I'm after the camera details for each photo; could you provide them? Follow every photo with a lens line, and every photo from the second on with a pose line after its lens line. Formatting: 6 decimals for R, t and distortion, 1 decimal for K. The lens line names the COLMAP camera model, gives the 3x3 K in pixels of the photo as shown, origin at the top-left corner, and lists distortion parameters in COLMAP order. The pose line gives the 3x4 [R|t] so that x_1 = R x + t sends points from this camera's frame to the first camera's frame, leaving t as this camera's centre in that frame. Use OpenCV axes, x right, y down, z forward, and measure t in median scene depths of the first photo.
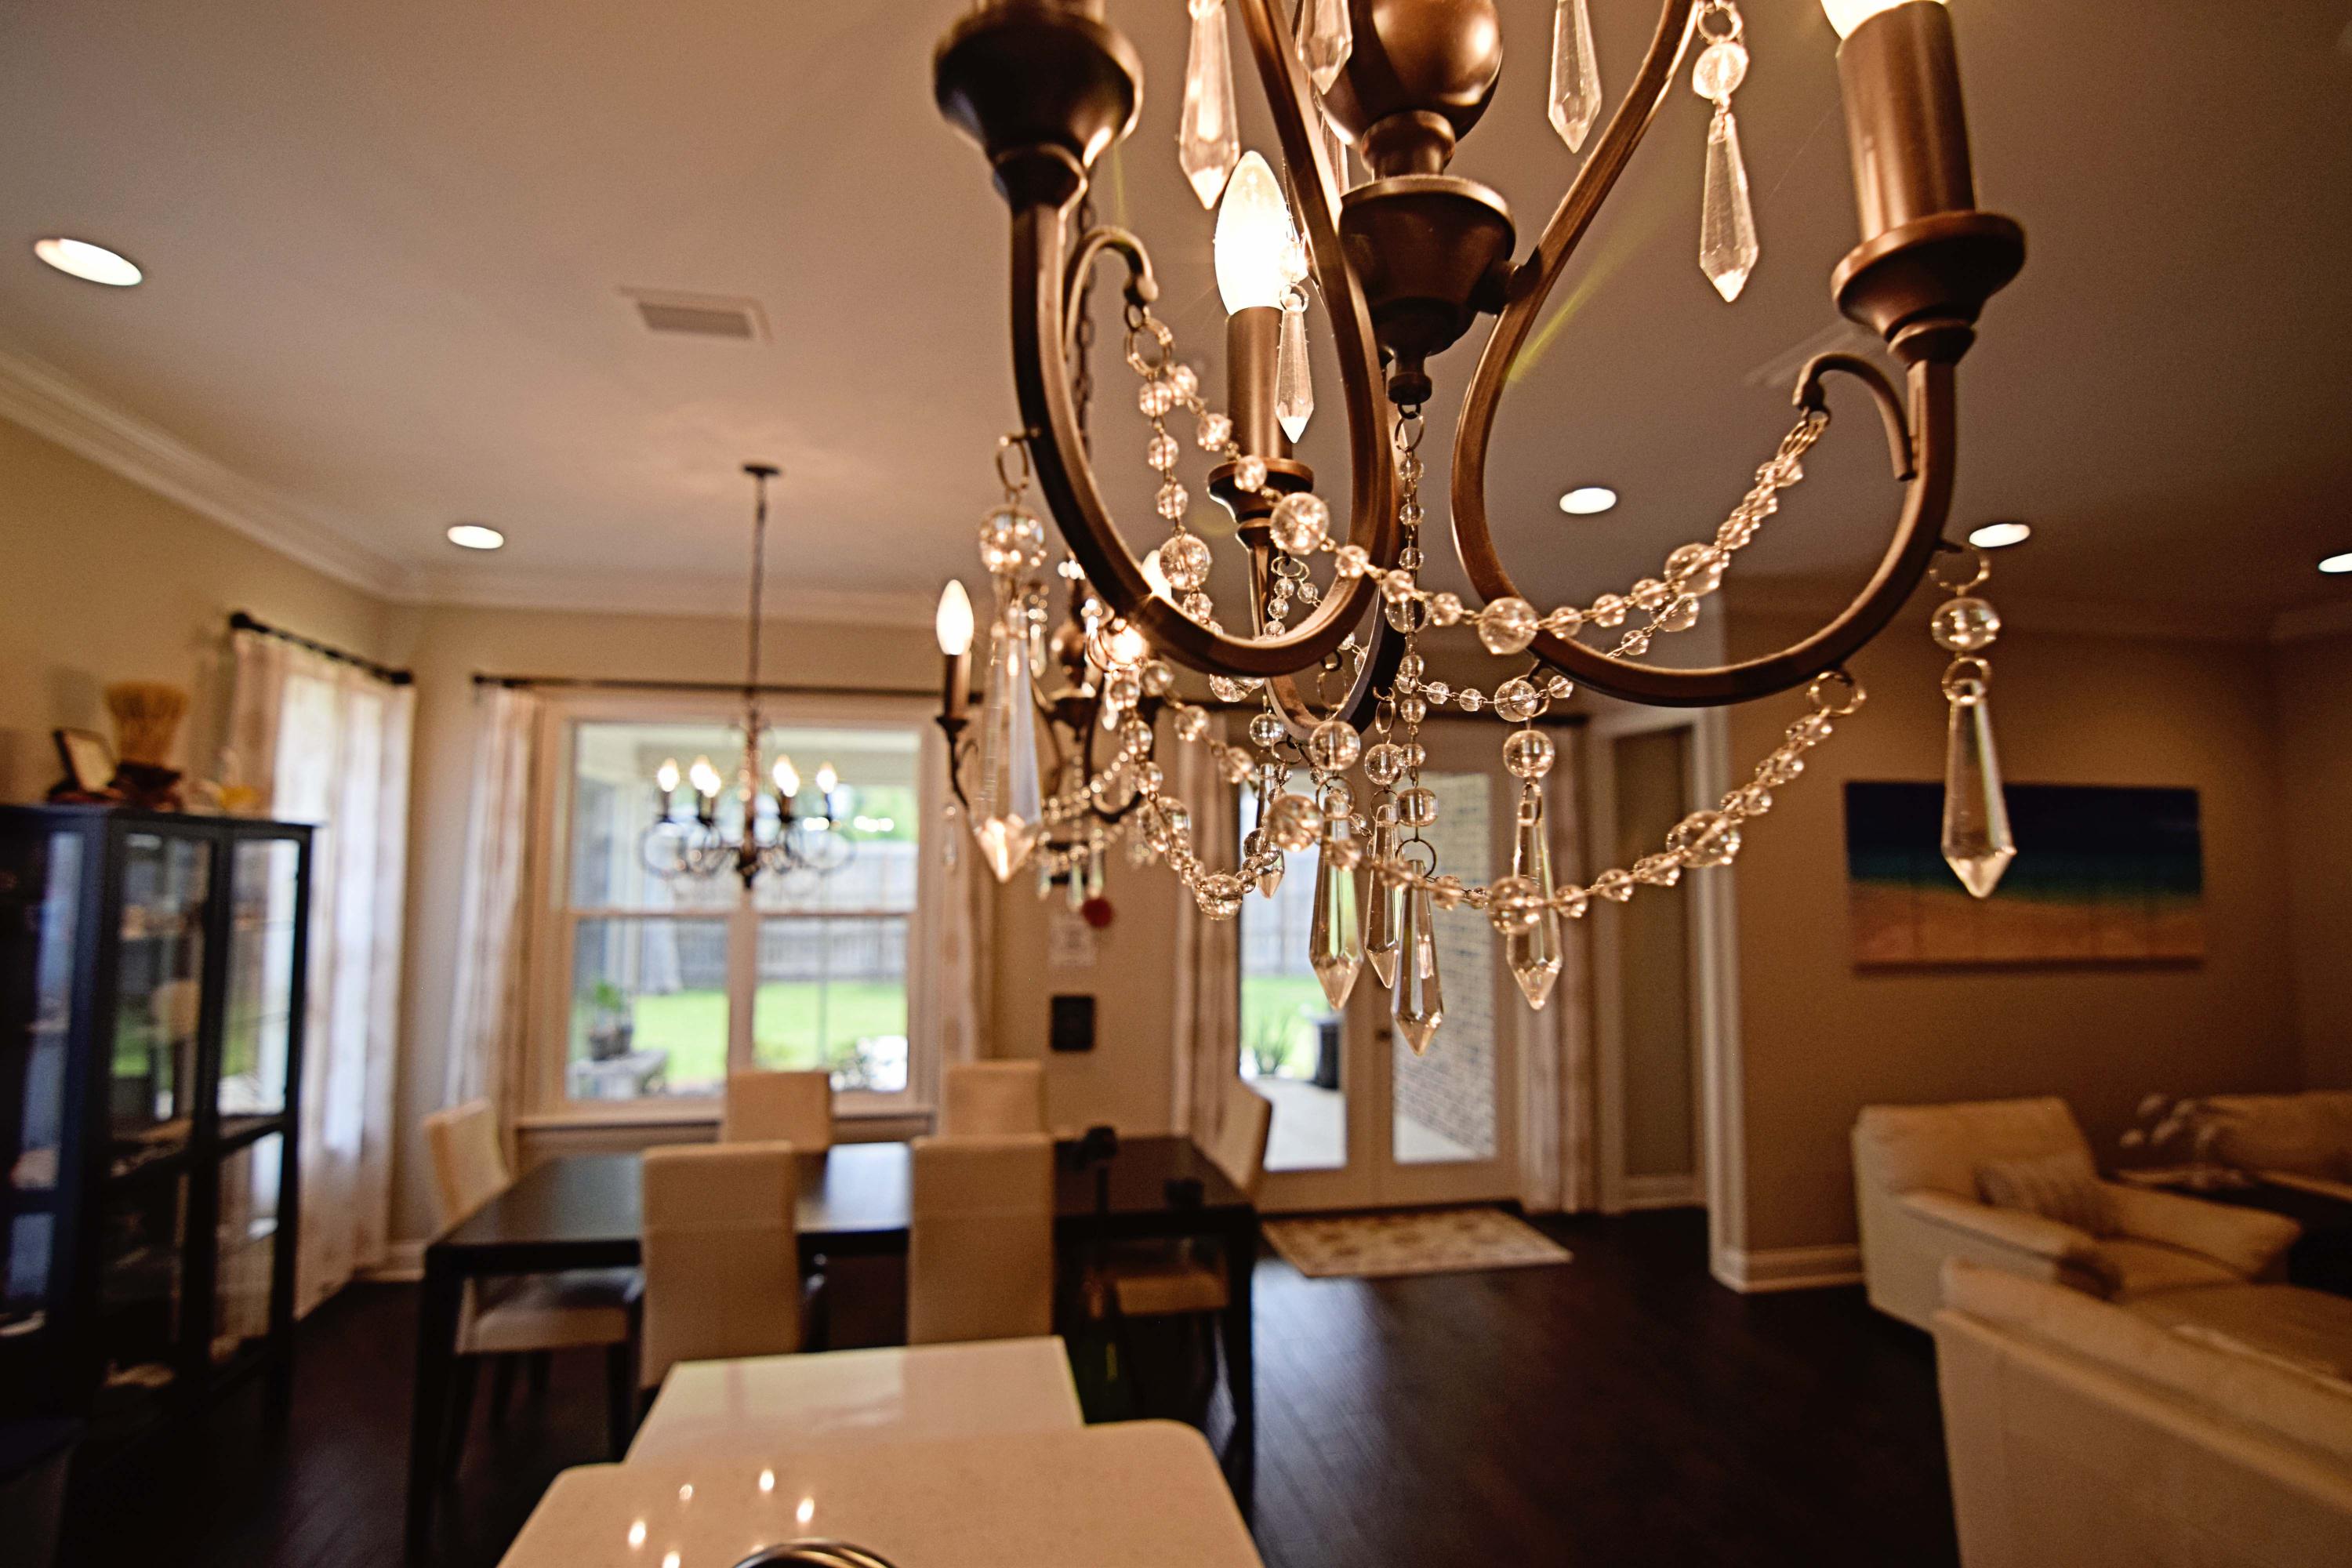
lens RADIAL K [[1132.1, 0, 1173.1], [0, 1132.1, 774.6], [0, 0, 1]] dist [-0.034843, 0.024439]
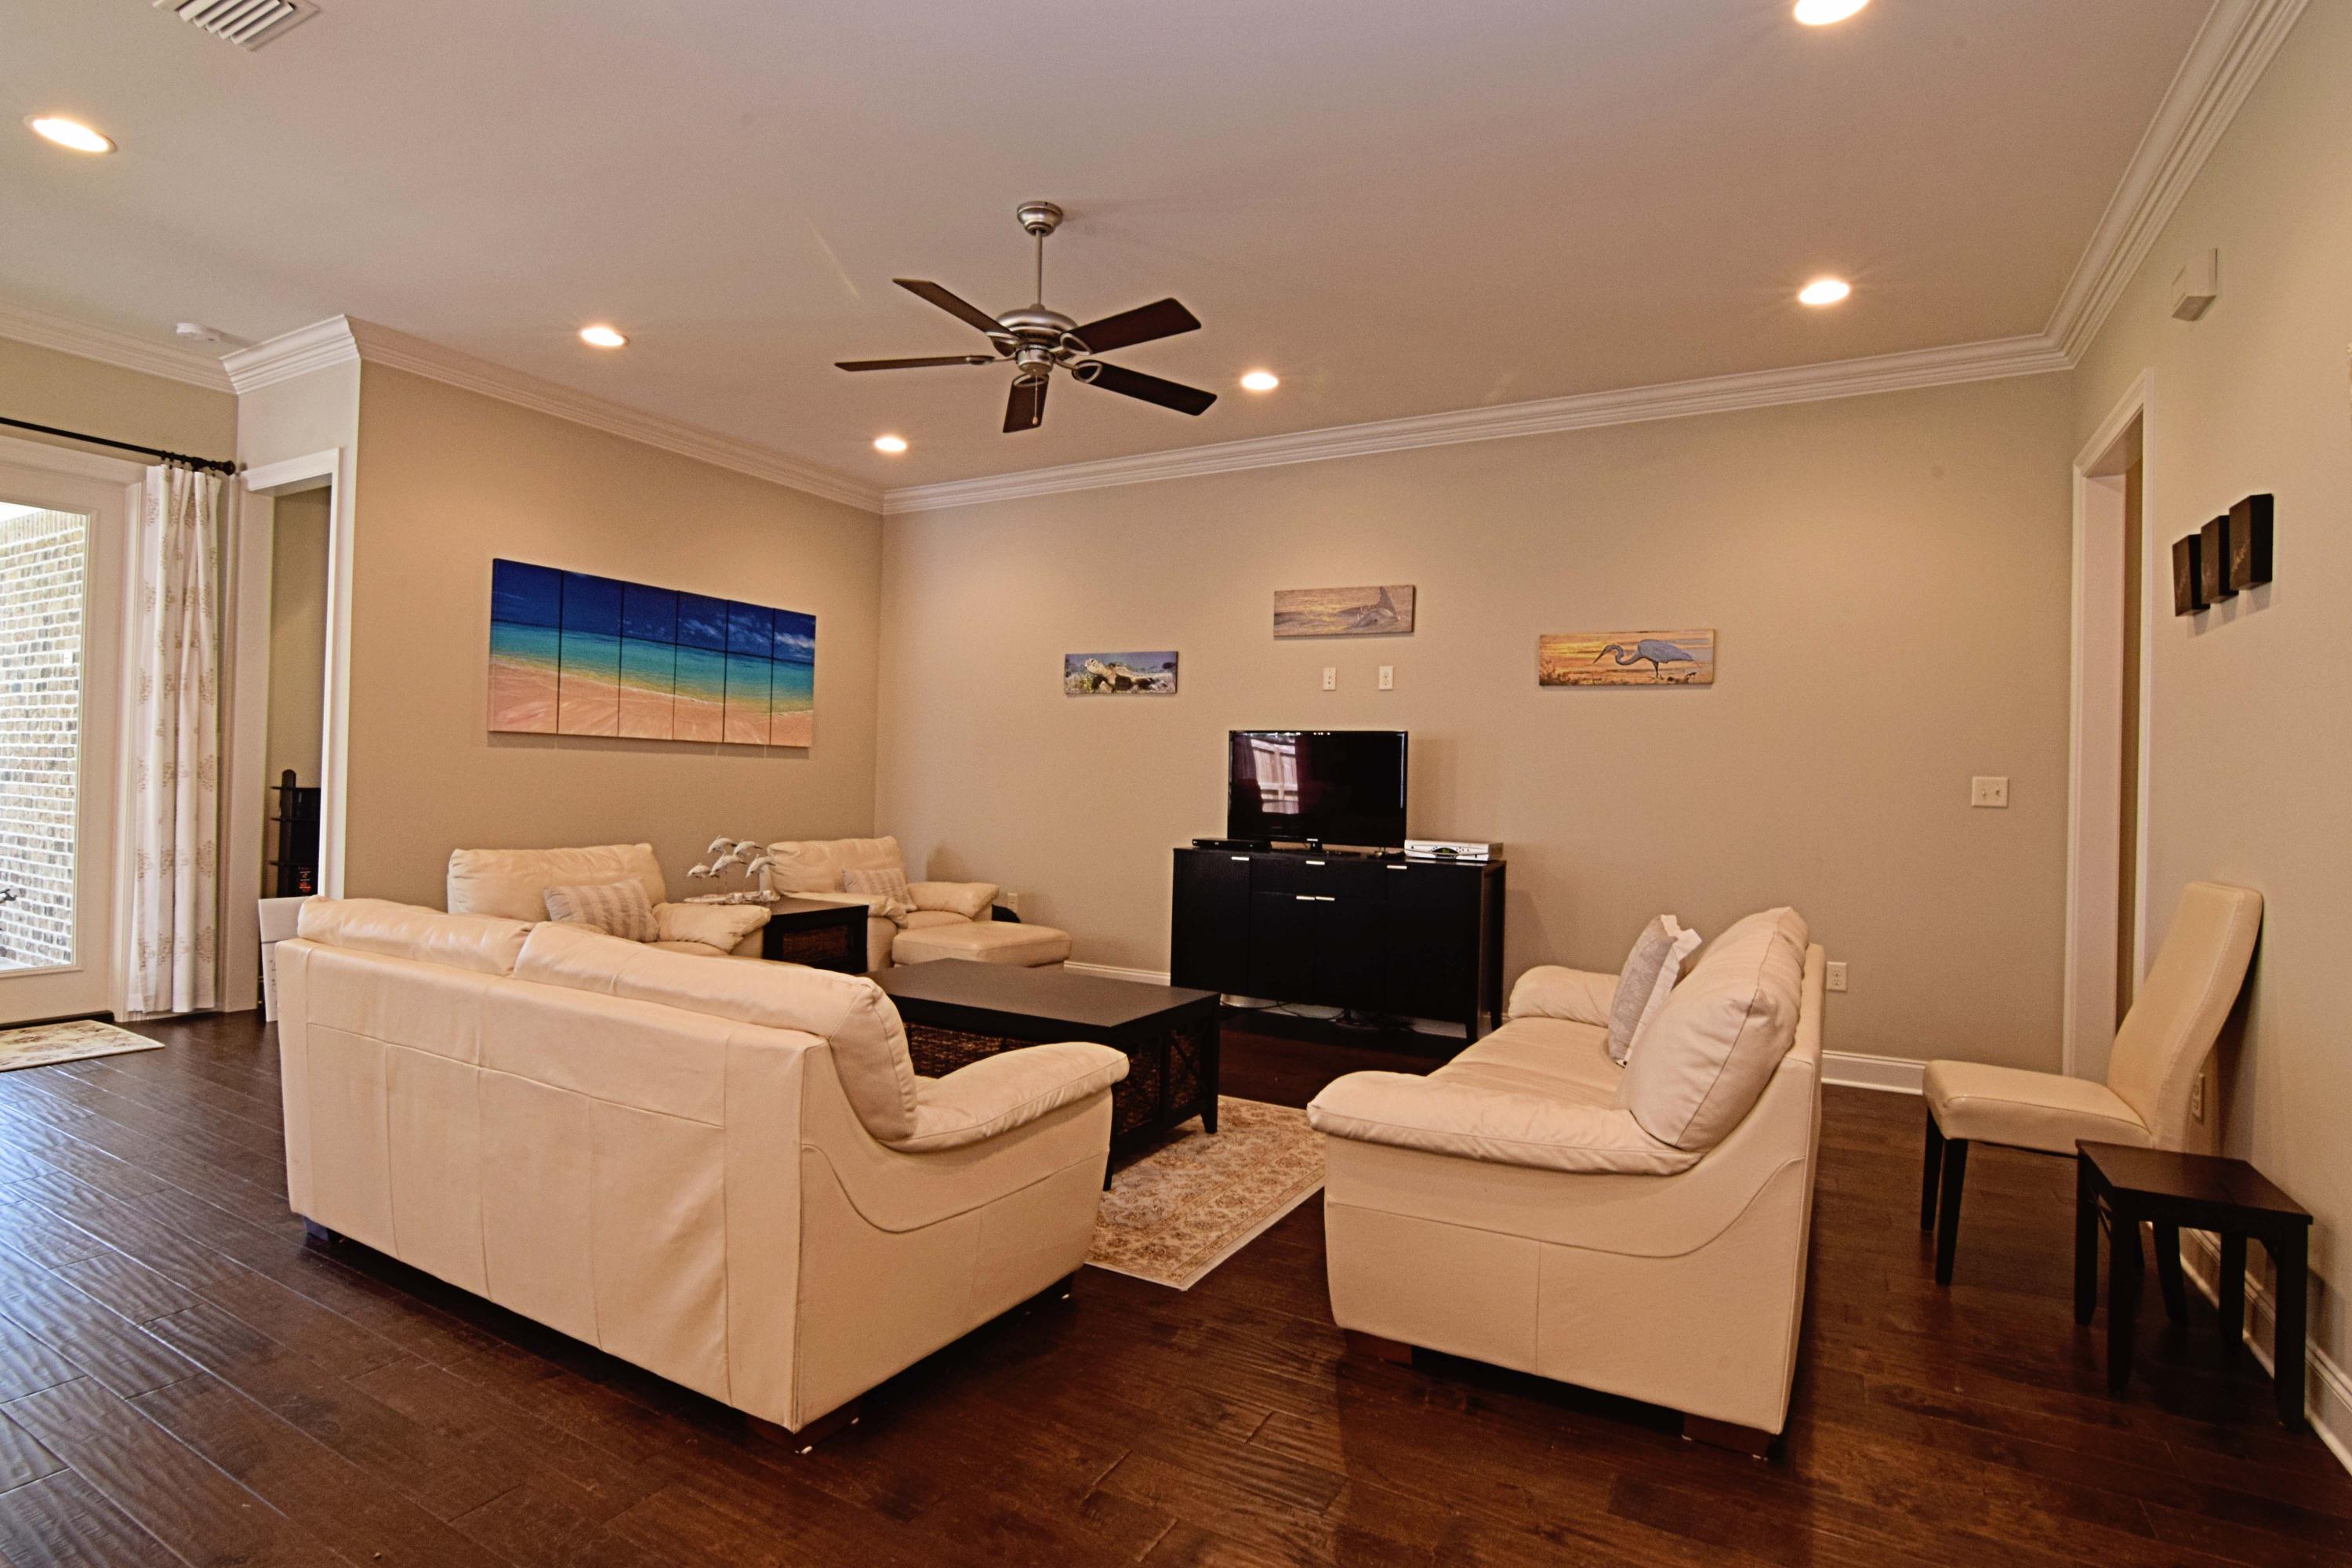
lens RADIAL K [[1152.2, 0, 1178.2], [0, 1152.2, 775.9], [0, 0, 1]] dist [-0.031519, 0.010772]
pose [[0.649497, 0.015997, 0.760196, 0.238296], [-0.085904, 0.994921, 0.052458, 0.110338], [-0.755496, -0.099376, 0.647573, -0.213529]]
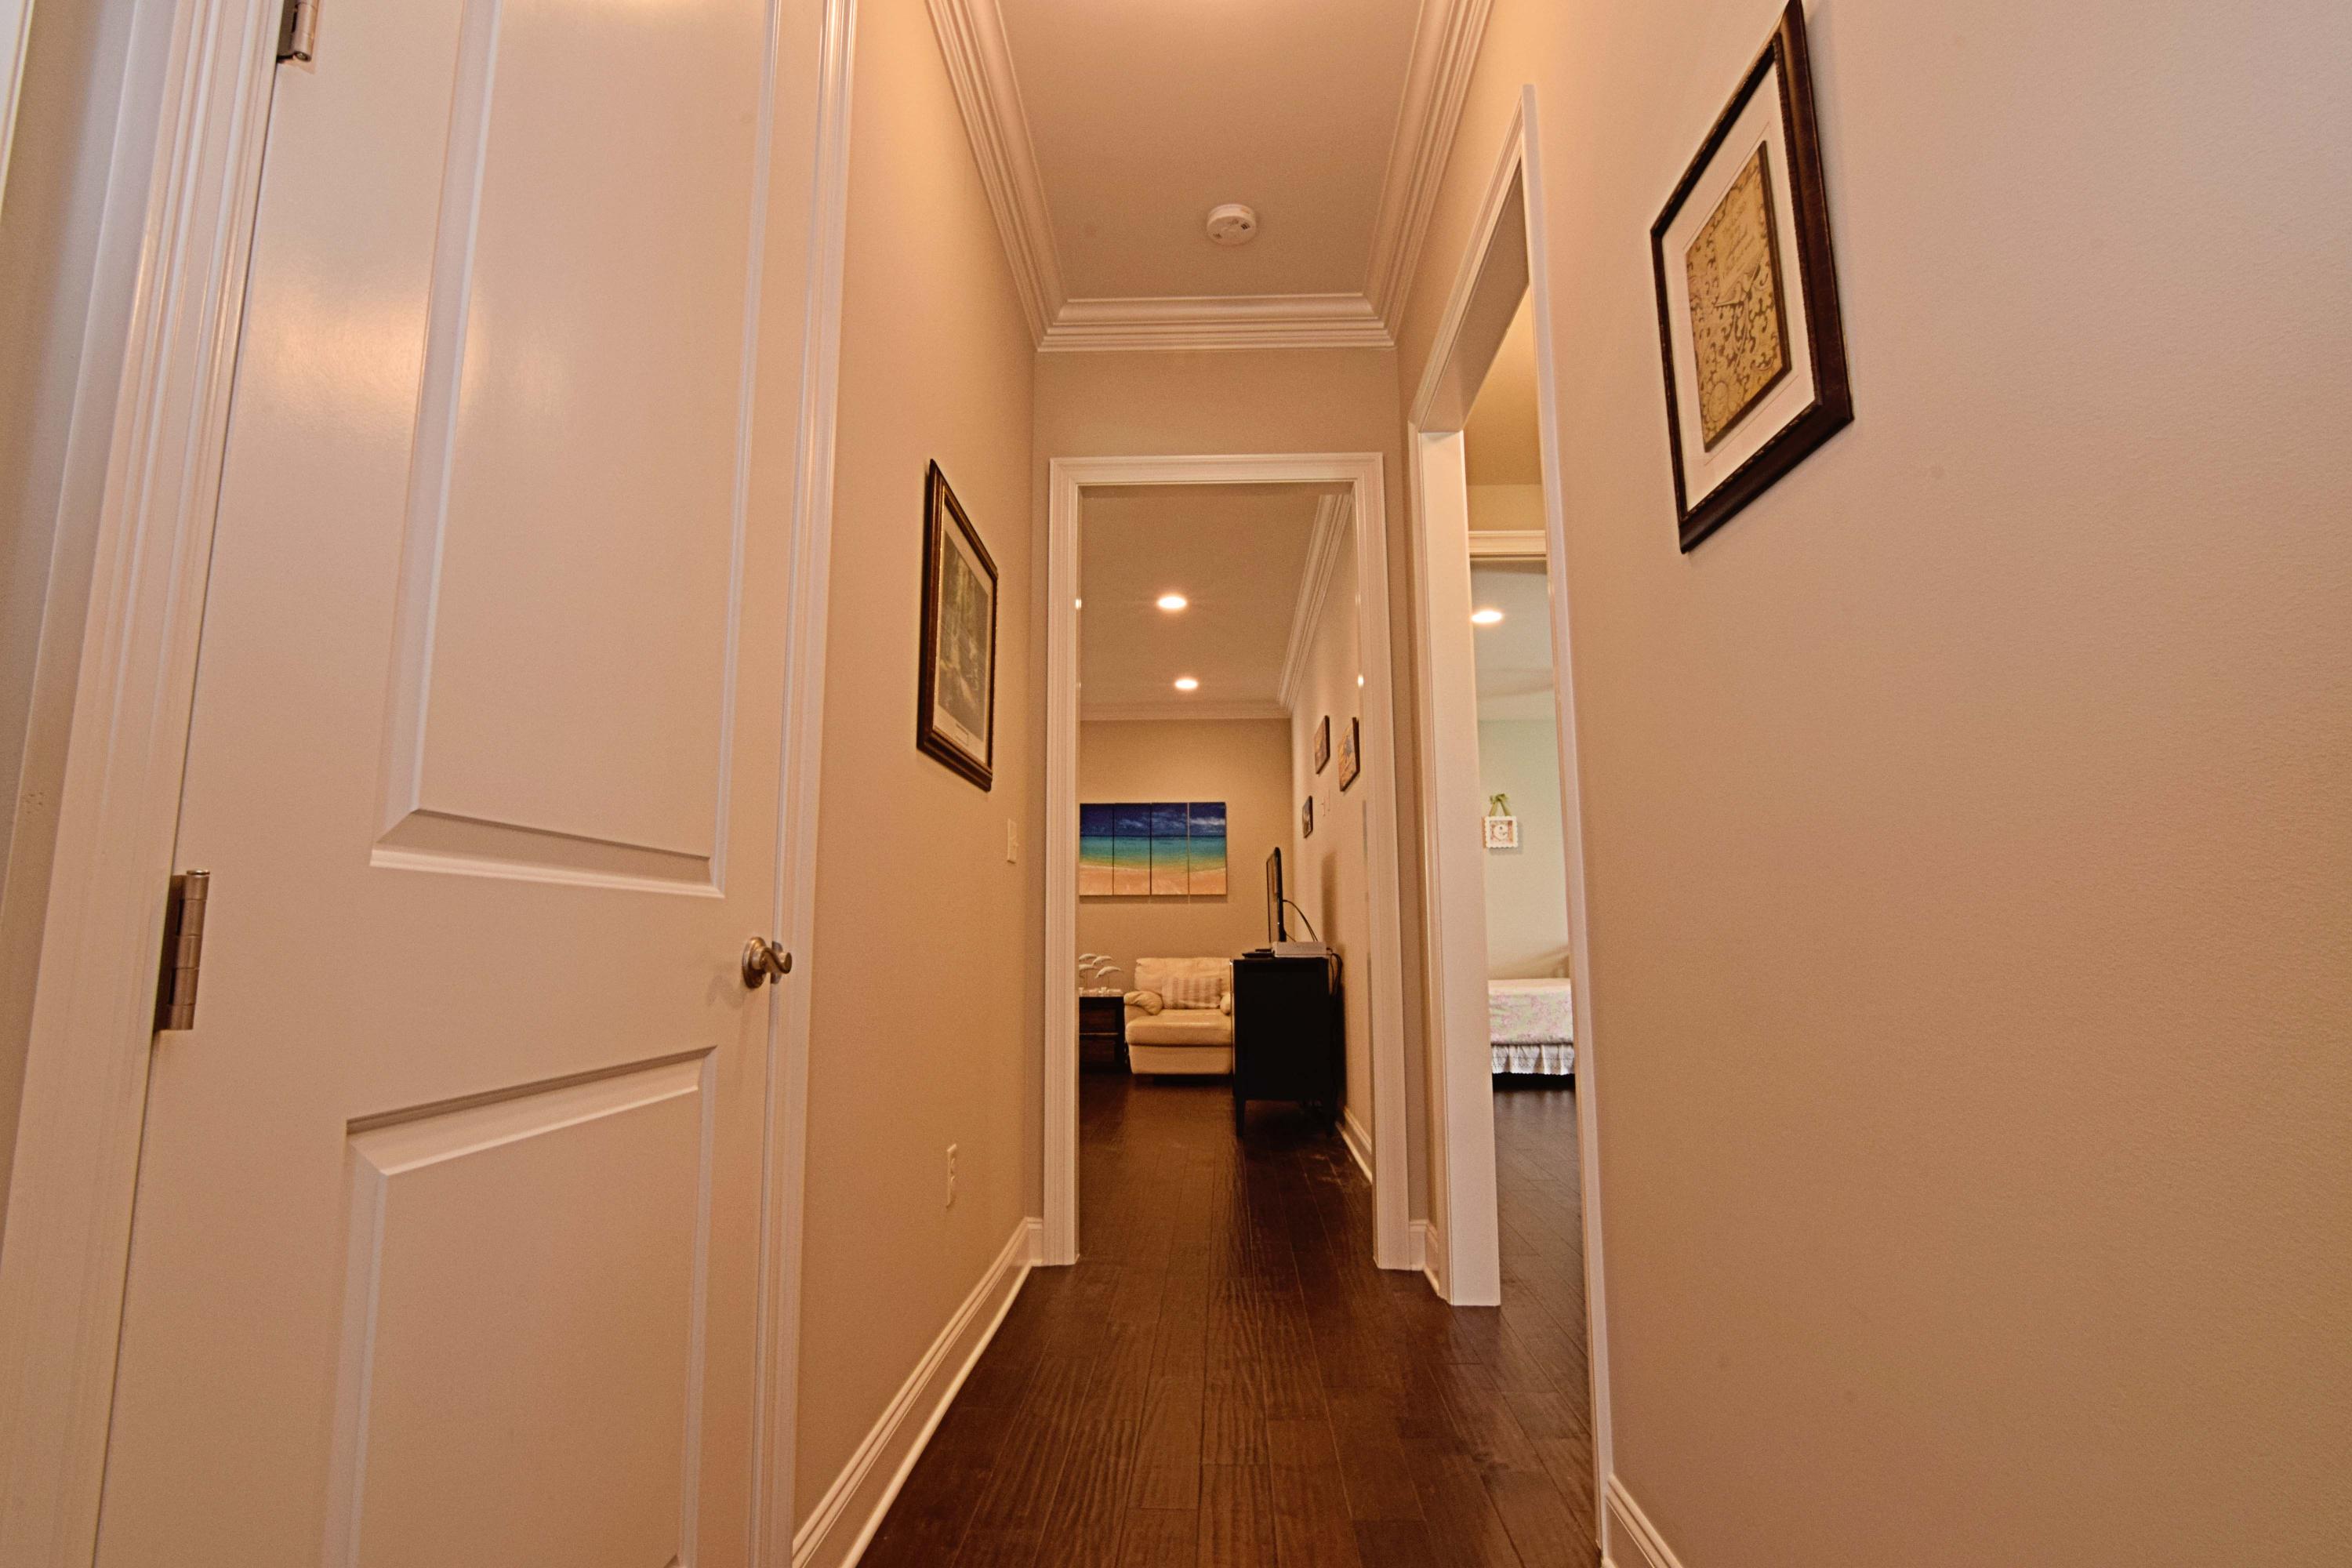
lens RADIAL K [[1132.1, 0, 1173.1], [0, 1132.1, 774.6], [0, 0, 1]] dist [-0.034843, 0.024439]
pose [[0.969358, -0.044424, -0.241600, 1.564596], [0.029777, 0.997509, -0.063943, 0.102203], [0.243839, 0.054790, 0.968267, -0.984107]]
